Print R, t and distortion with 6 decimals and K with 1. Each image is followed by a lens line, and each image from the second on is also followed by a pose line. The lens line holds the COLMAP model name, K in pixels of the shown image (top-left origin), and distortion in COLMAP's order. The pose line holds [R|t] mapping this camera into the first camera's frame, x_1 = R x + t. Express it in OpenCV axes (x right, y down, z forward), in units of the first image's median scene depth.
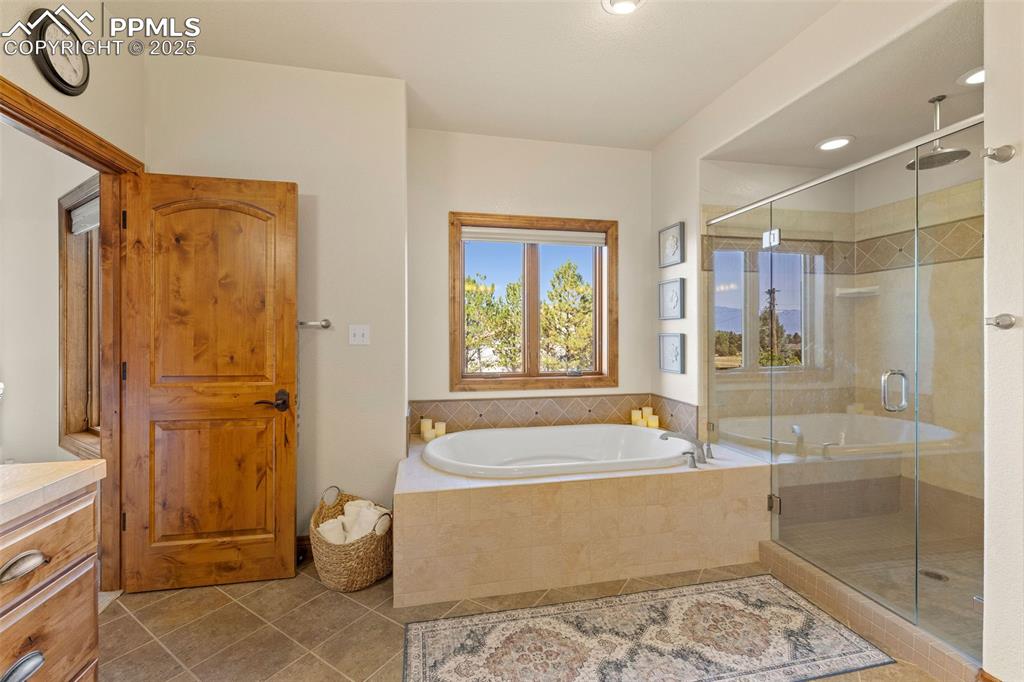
lens RADIAL K [[432.4, 0, 508.2], [0, 432.4, 337.5], [0, 0, 1]] dist [0.001722, 0.001078]
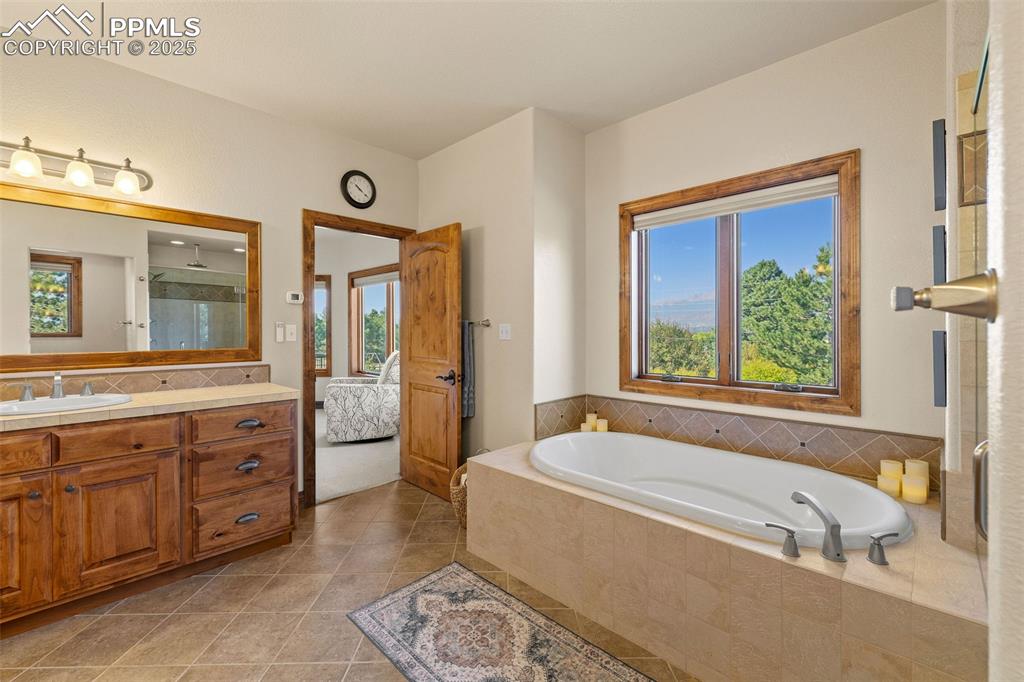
lens RADIAL K [[432.4, 0, 507.7], [0, 432.4, 332.7], [0, 0, 1]] dist [0.001722, 0.001078]
pose [[0.553013, 0.006446, -0.833148, 0.751128], [-0.005259, 0.999977, 0.004245, -0.009386], [0.833156, 0.002034, 0.553034, 0.359785]]
